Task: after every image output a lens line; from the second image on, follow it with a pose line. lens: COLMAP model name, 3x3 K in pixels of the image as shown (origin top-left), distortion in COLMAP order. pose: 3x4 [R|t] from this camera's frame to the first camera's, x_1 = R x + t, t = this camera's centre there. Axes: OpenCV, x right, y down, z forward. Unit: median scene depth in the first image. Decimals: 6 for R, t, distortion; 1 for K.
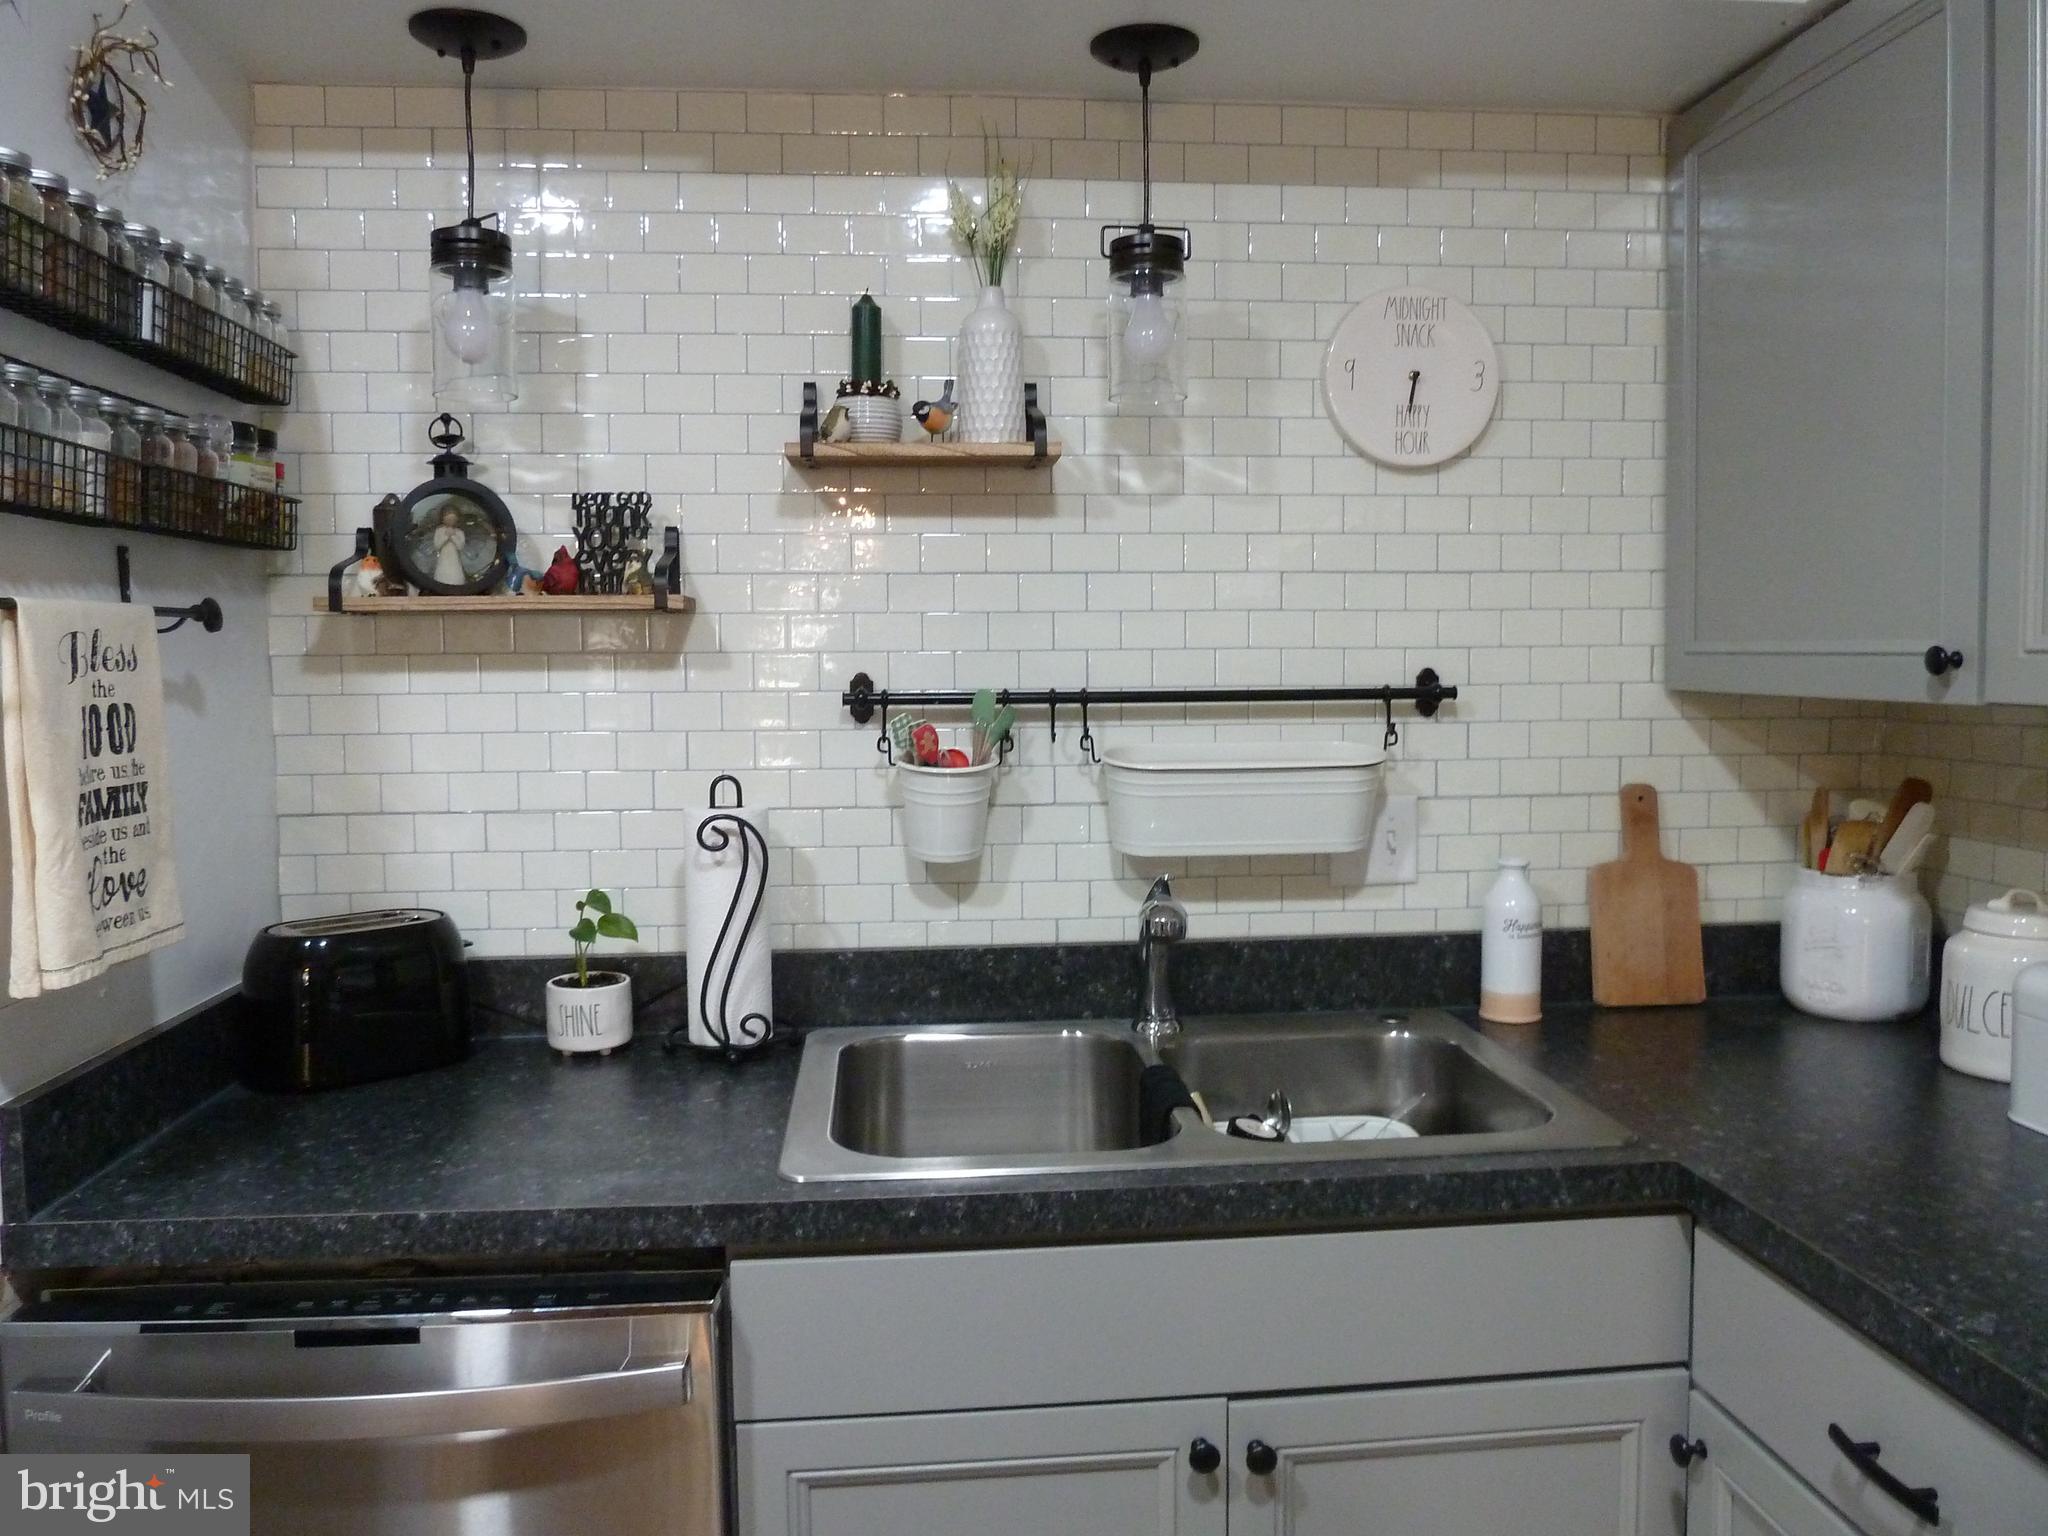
lens RADIAL K [[1525.3, 0, 1025.7], [0, 1525.3, 750.0], [0, 0, 1]] dist [-0.036258, 0.003259]
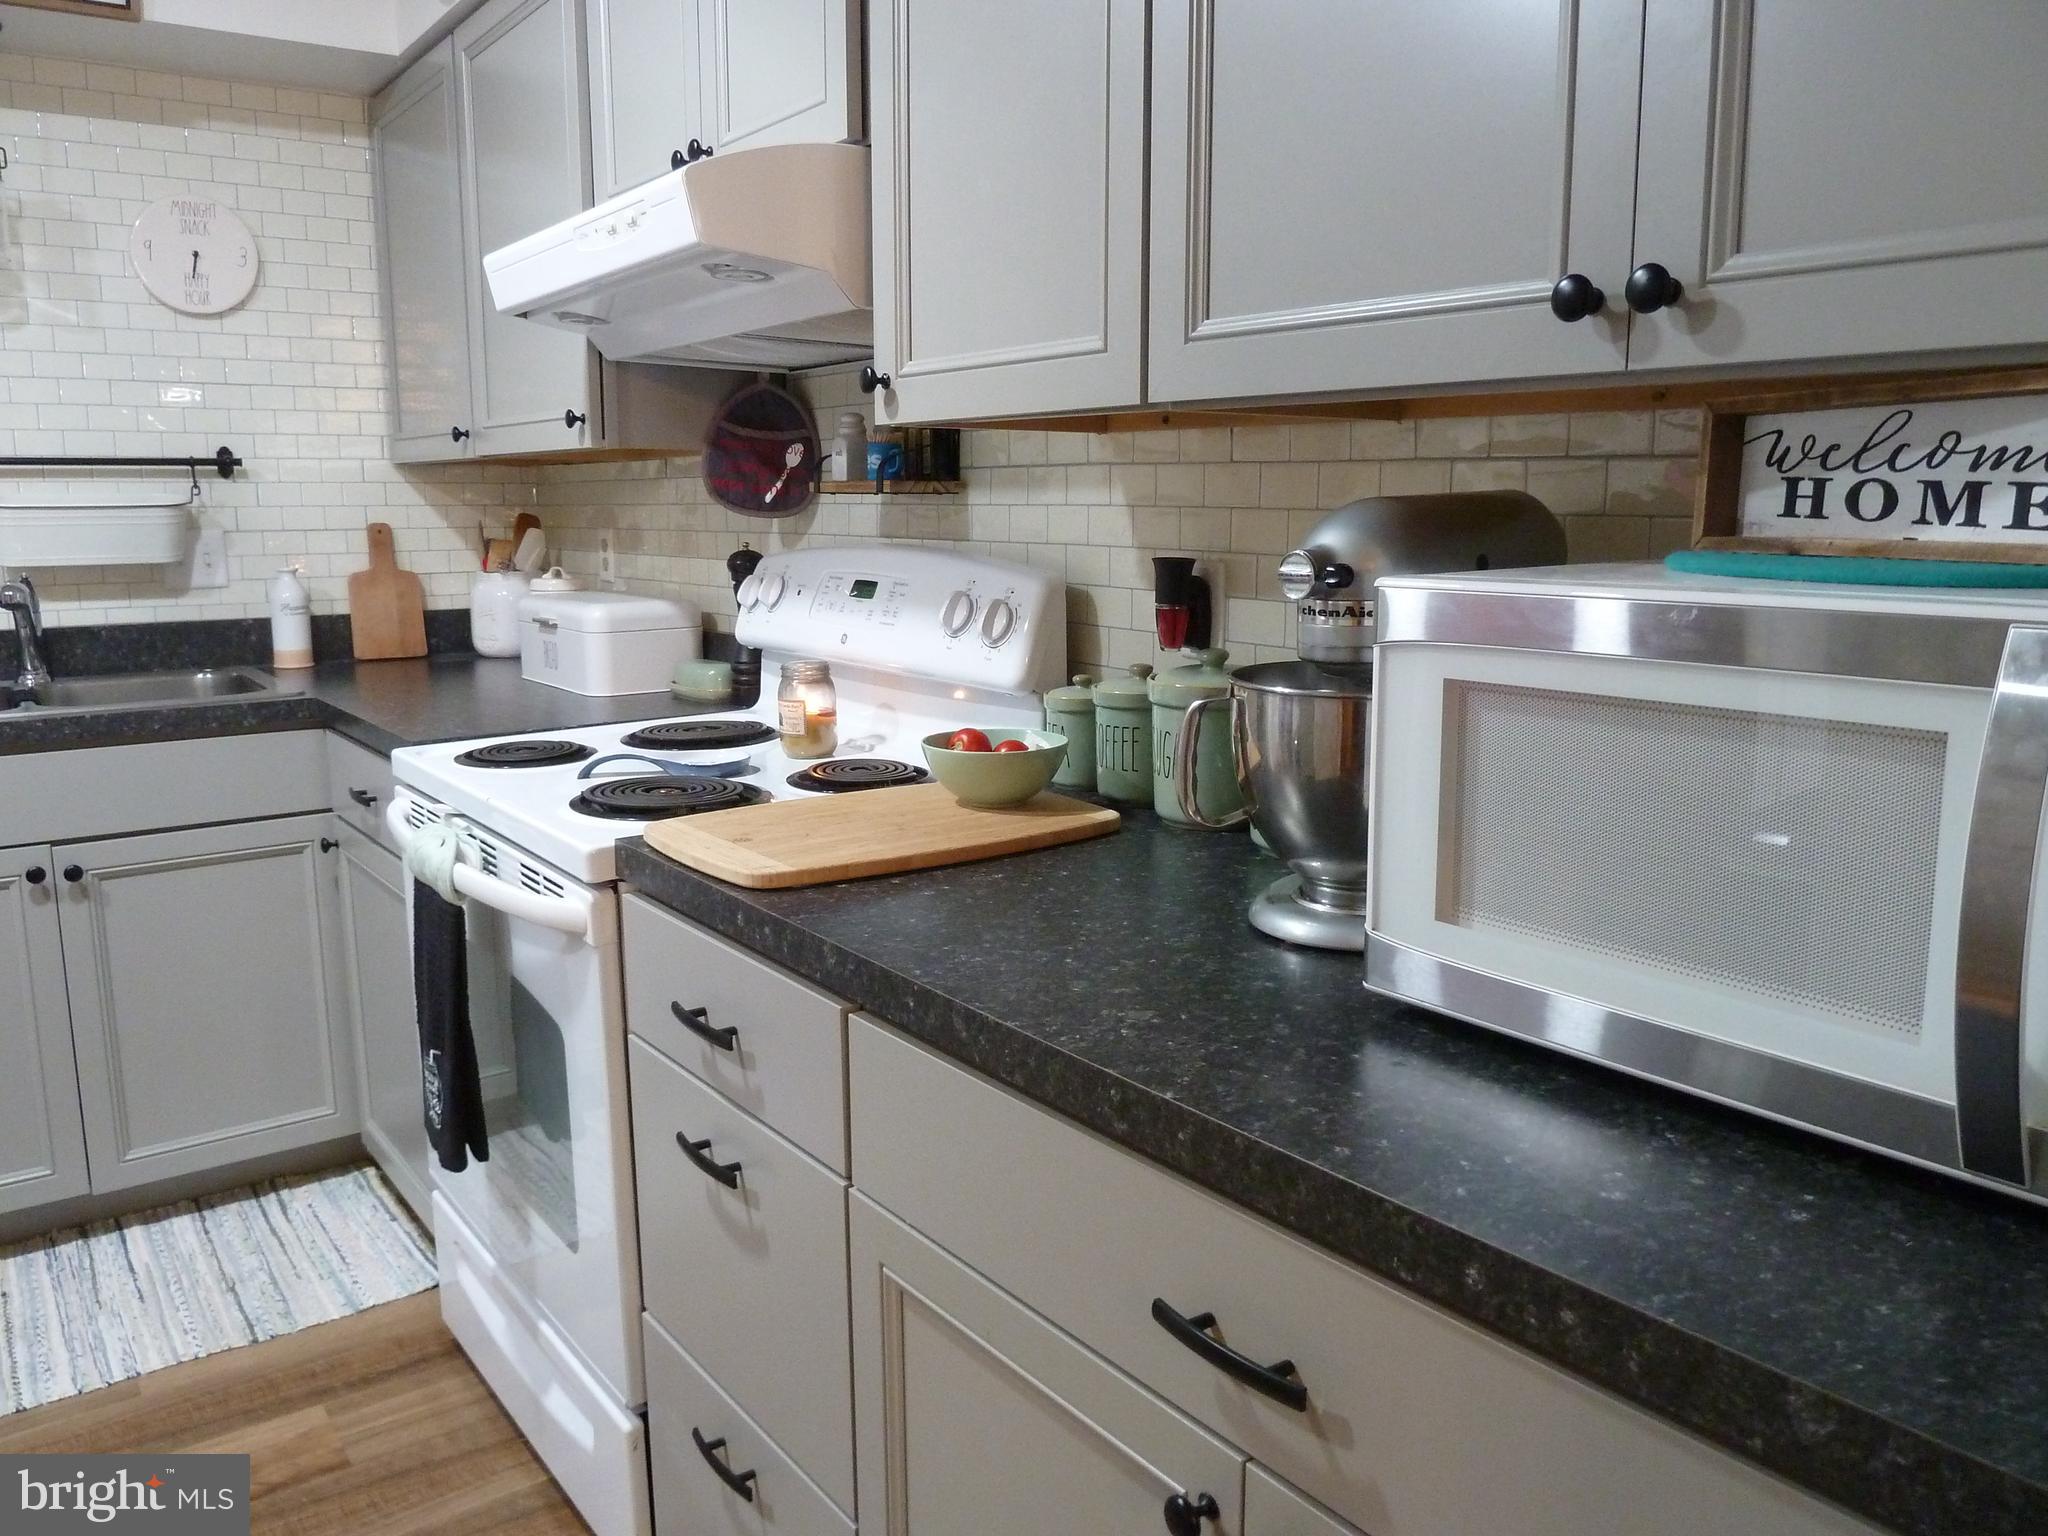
lens RADIAL K [[1525.3, 0, 1025.7], [0, 1525.3, 750.0], [0, 0, 1]] dist [-0.036258, 0.003259]
pose [[0.853565, -0.076244, 0.515378, 0.150475], [0.025787, 0.994204, 0.104373, 0.117527], [-0.520349, -0.075799, 0.850583, -0.779302]]
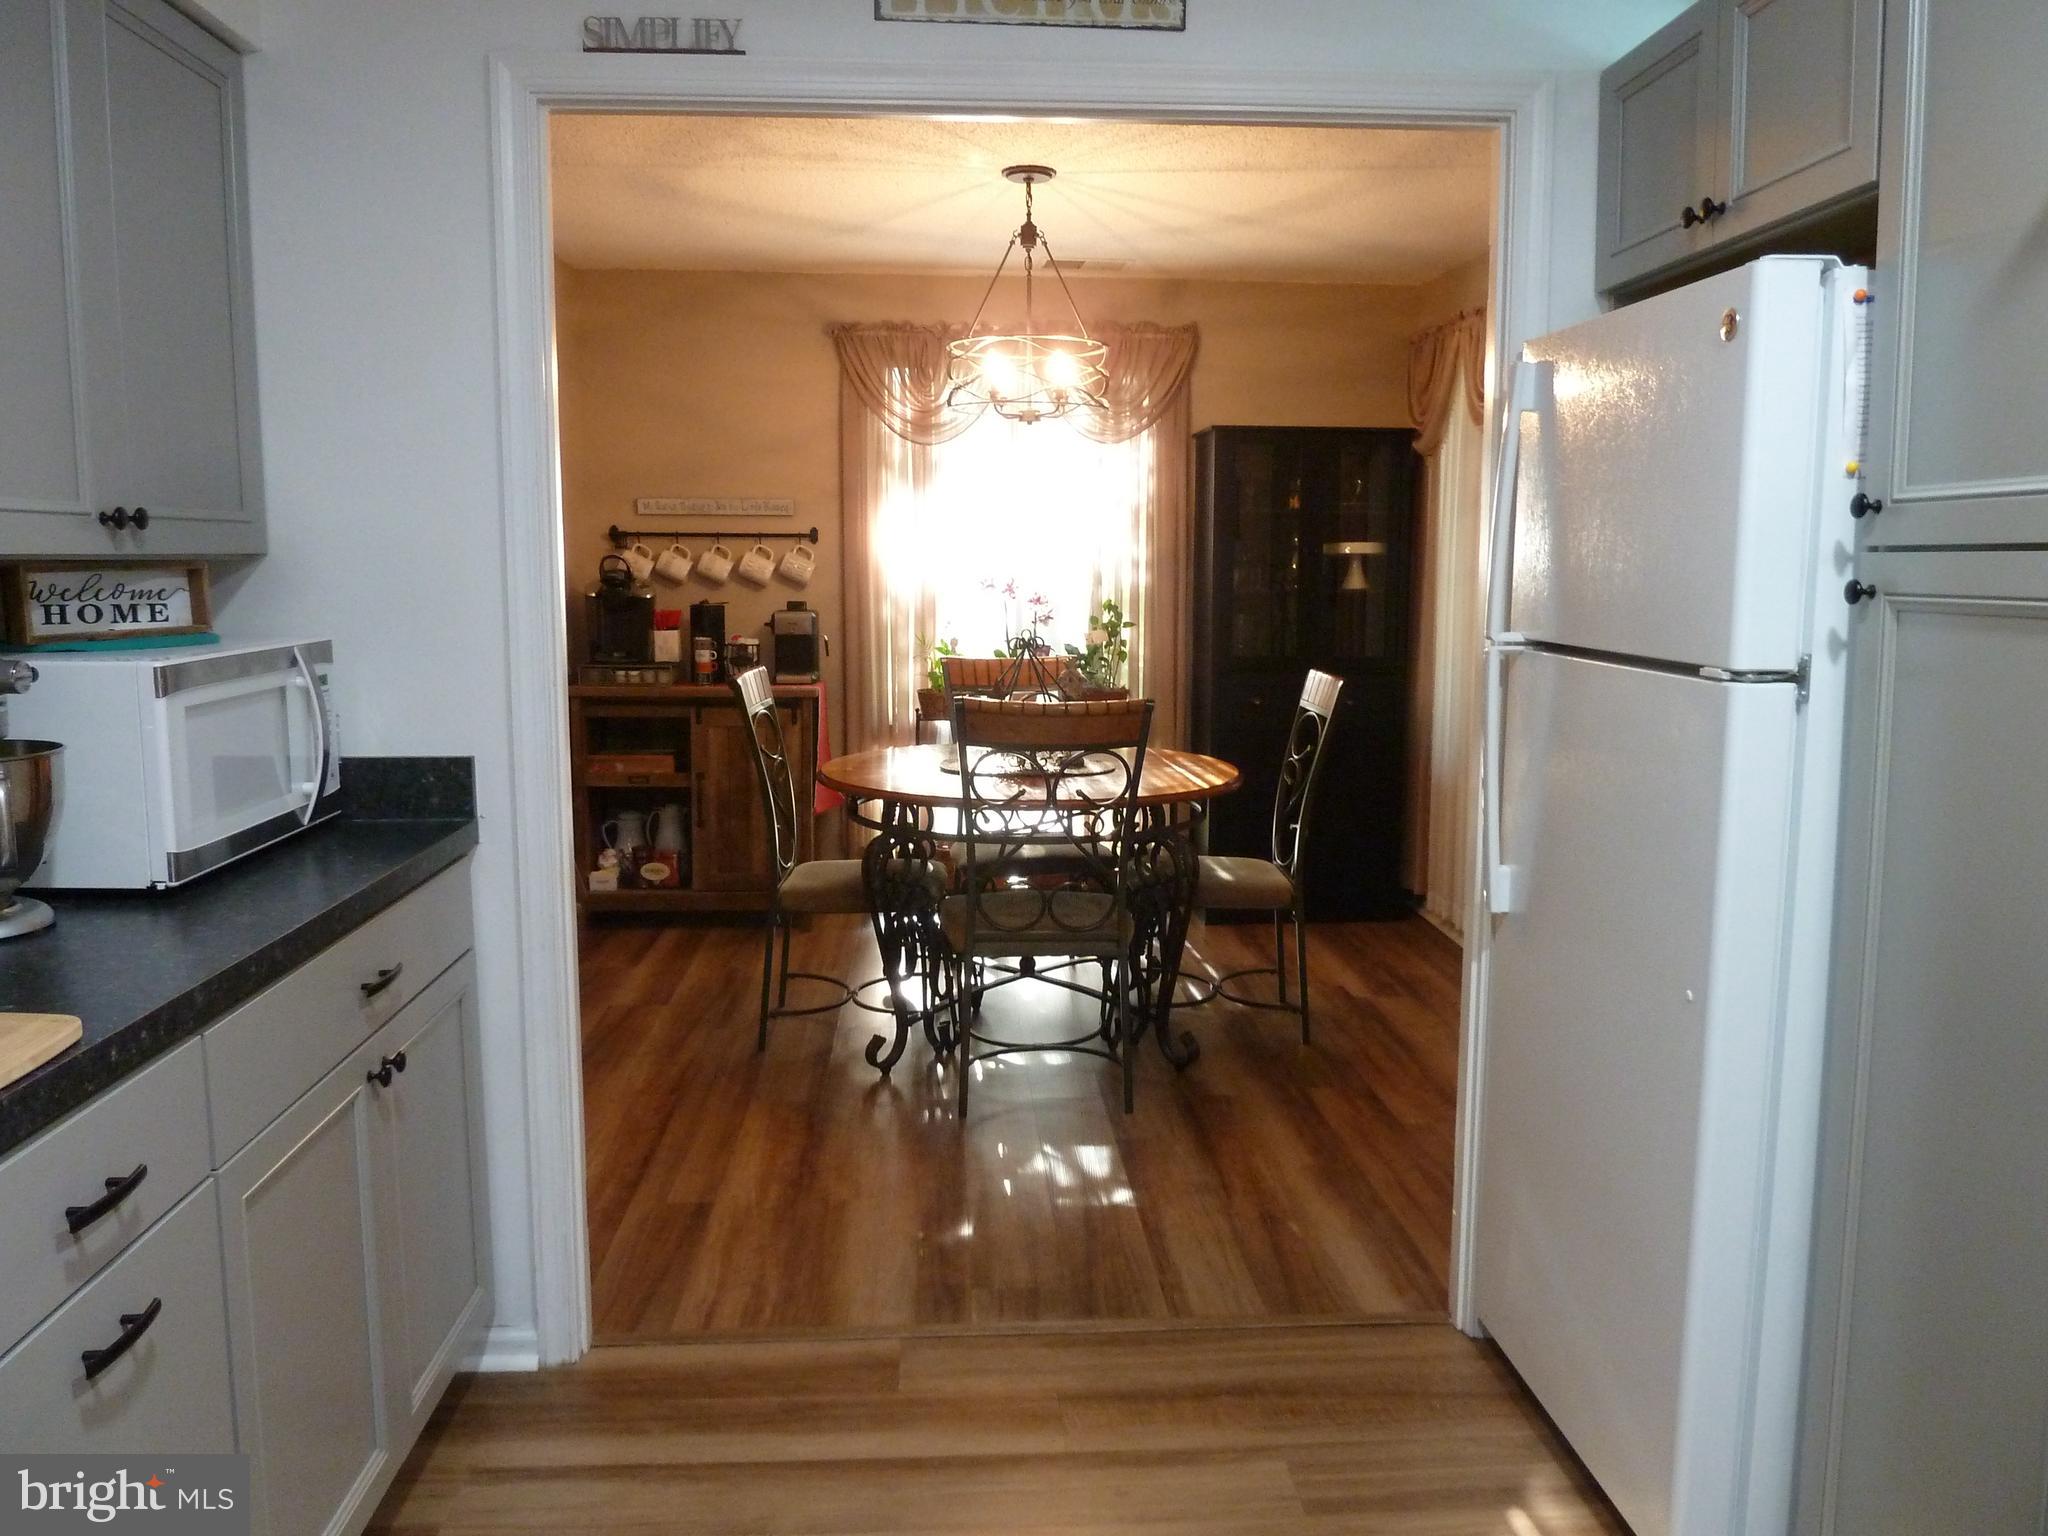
lens RADIAL K [[1525.3, 0, 1025.7], [0, 1525.3, 750.0], [0, 0, 1]] dist [-0.036258, 0.003259]
pose [[-0.999341, 0.003363, 0.036131, -0.056065], [0.010111, 0.982068, 0.188256, -0.000875], [-0.034850, 0.188497, -0.981455, 0.505541]]
